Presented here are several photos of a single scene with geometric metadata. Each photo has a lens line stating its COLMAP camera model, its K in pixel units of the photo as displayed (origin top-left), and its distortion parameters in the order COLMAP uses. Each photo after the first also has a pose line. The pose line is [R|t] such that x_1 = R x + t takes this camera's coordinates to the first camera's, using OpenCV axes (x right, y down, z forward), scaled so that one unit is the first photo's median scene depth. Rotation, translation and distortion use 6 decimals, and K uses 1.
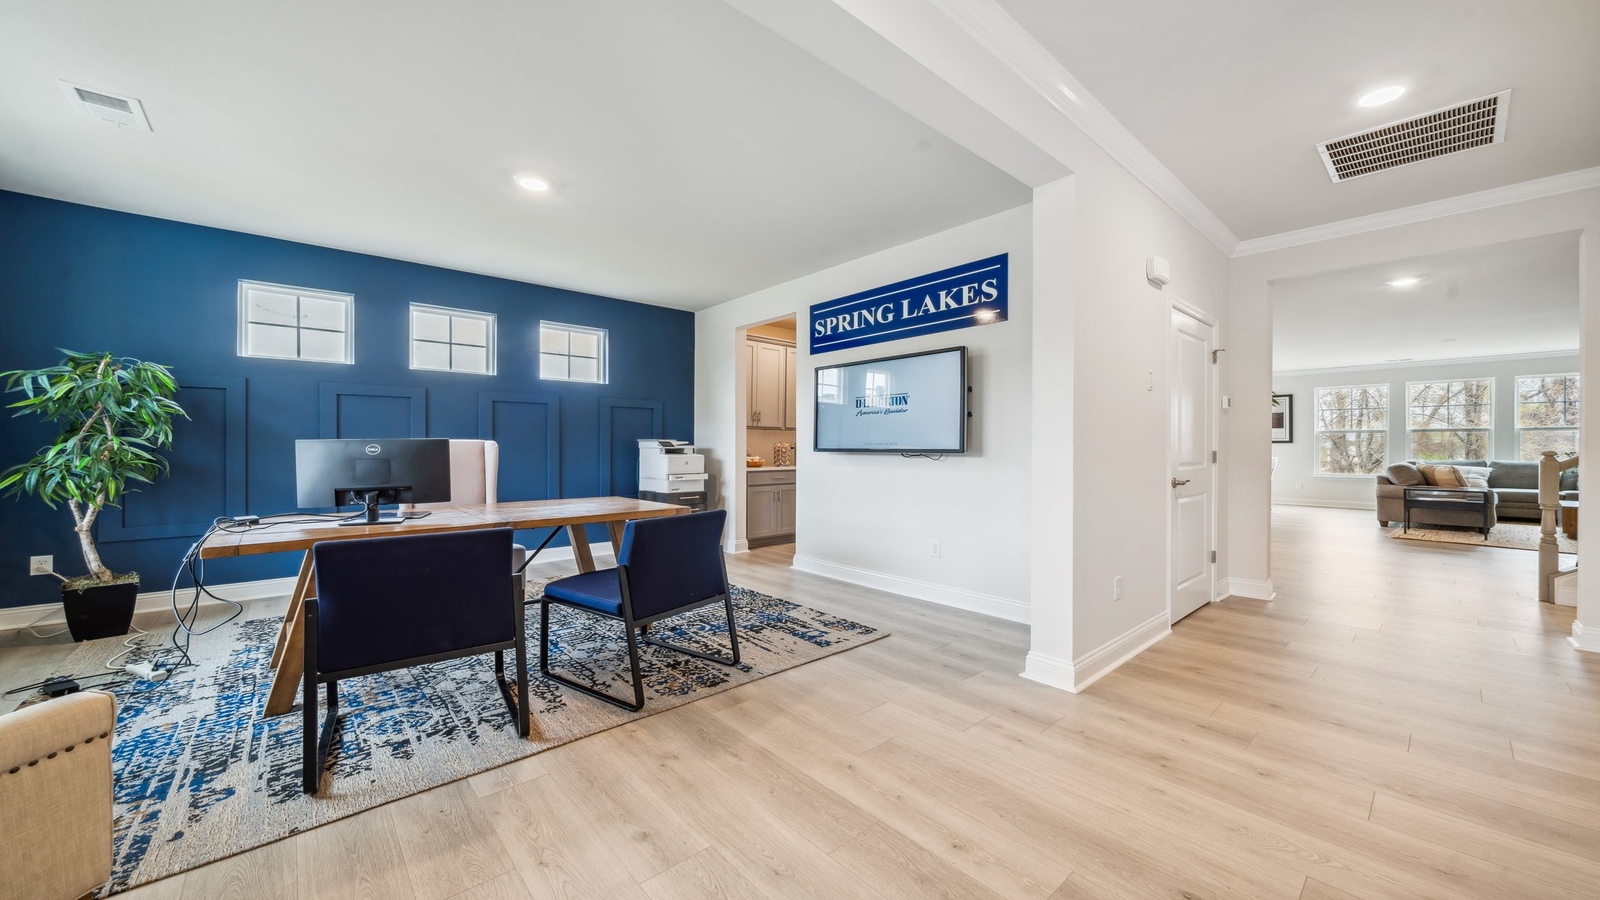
lens RADIAL K [[578.0, 0, 788.6], [0, 578.0, 449.1], [0, 0, 1]] dist [-0.001763, -0.000482]
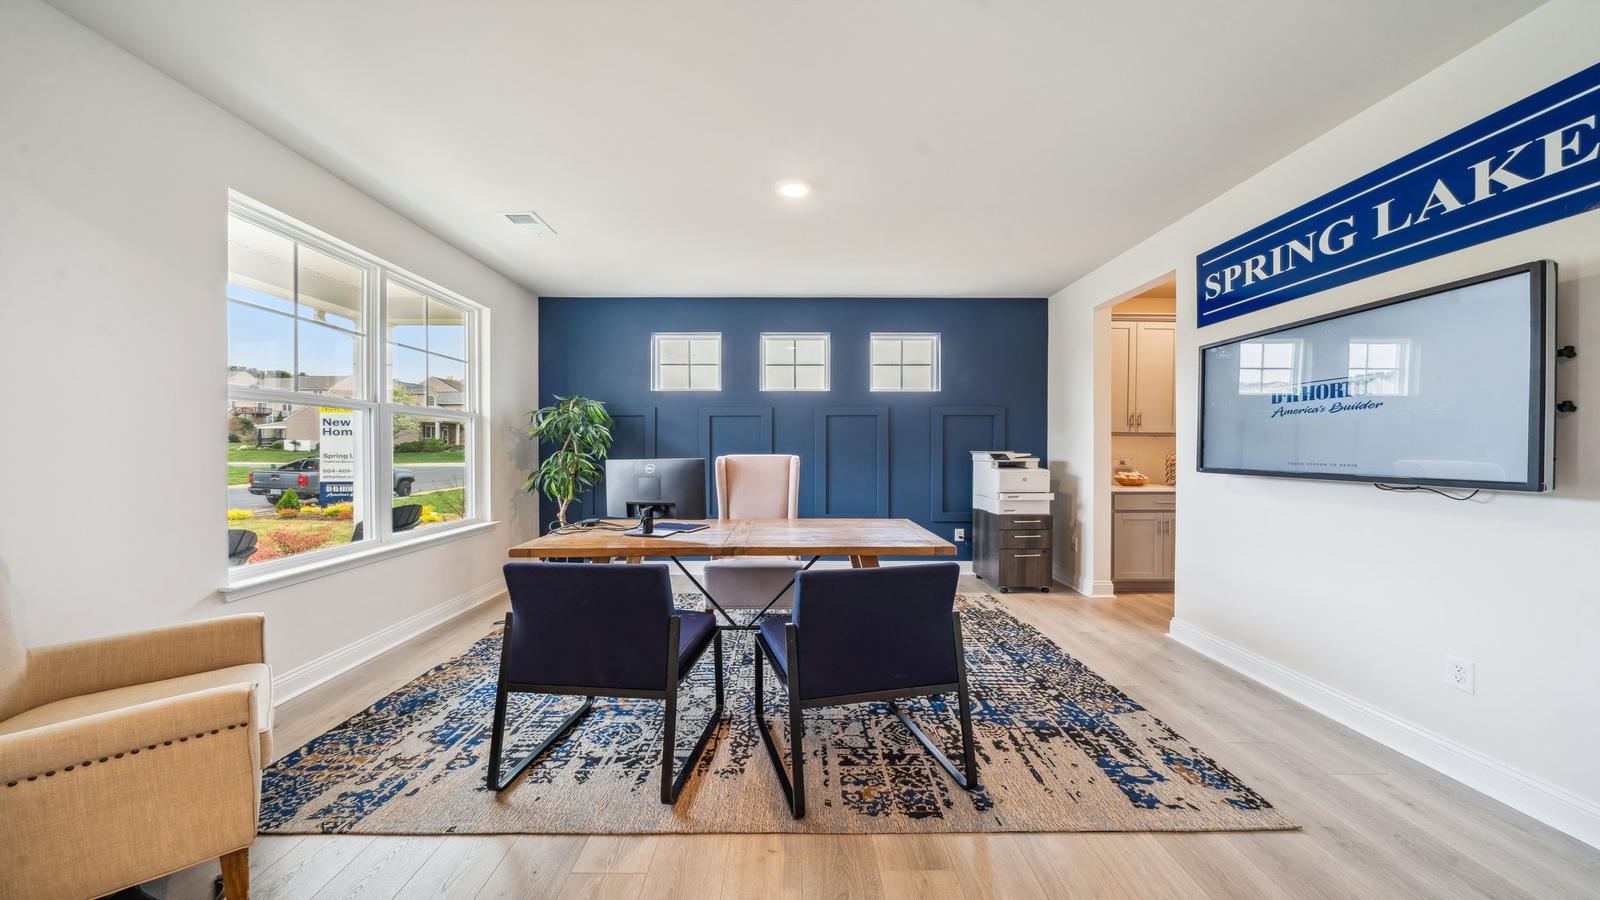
lens RADIAL K [[549.7, 0, 793.3], [0, 549.7, 451.4], [0, 0, 1]] dist [-0.005745, 0.000220]
pose [[0.757084, 0.001440, -0.653316, 0.124488], [-0.002005, 0.999998, -0.000120, -0.022347], [0.653315, 0.001401, 0.757085, 0.258807]]
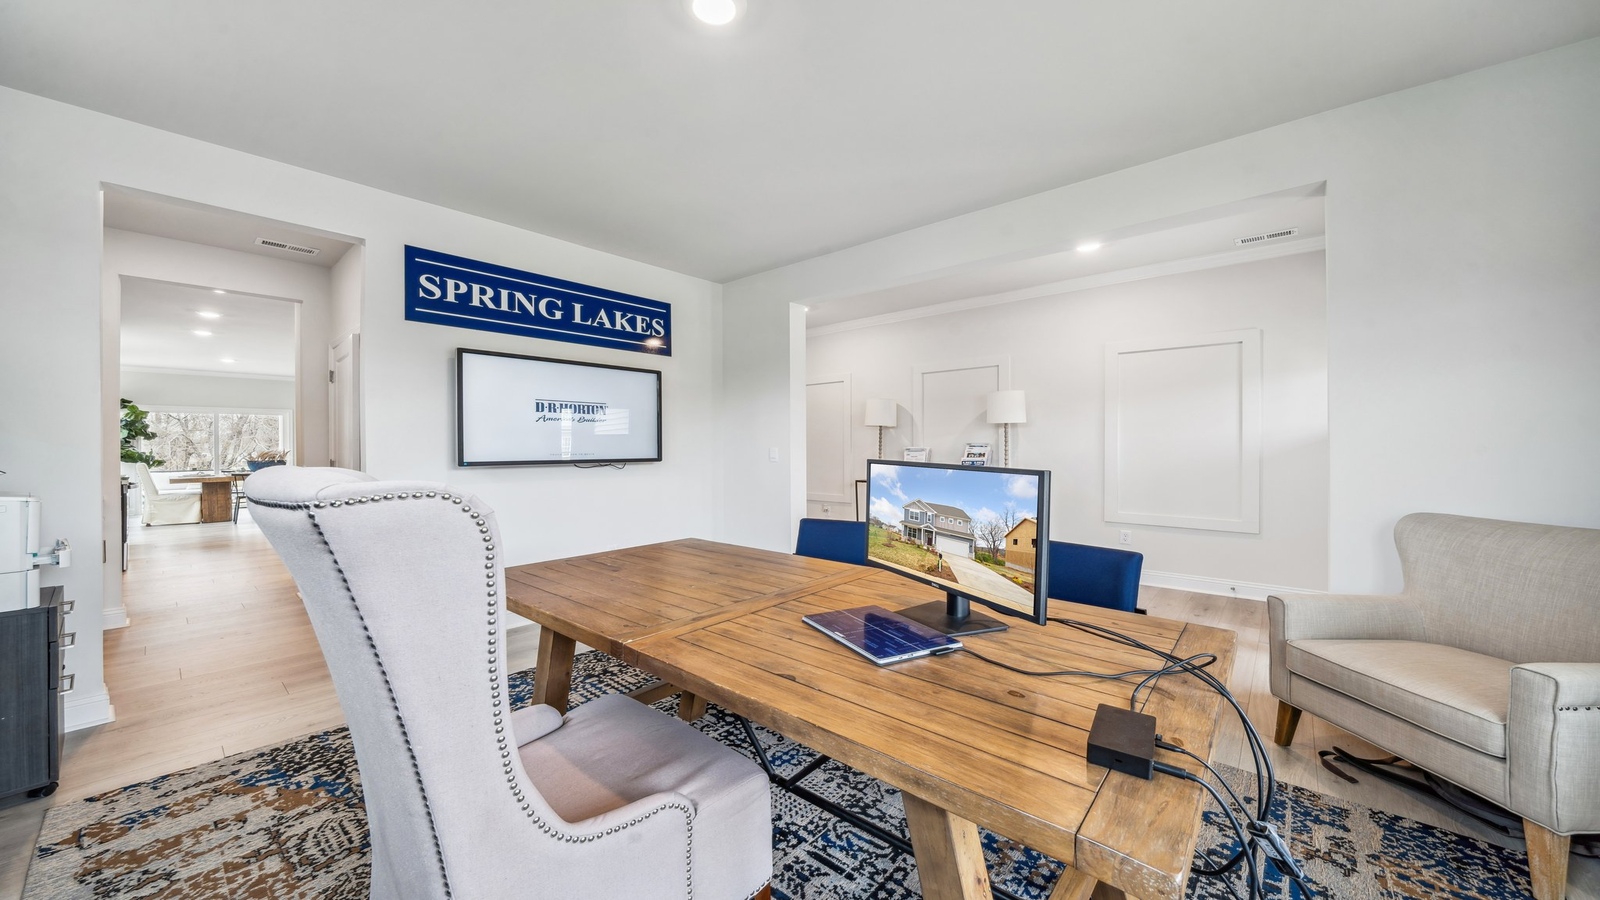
lens RADIAL K [[578.0, 0, 782.8], [0, 578.0, 449.1], [0, 0, 1]] dist [-0.001763, -0.000482]
pose [[-0.126338, -0.008145, 0.991954, -0.841666], [0.005752, 0.999943, 0.008943, -0.025726], [-0.991971, 0.006836, -0.126284, 0.836156]]
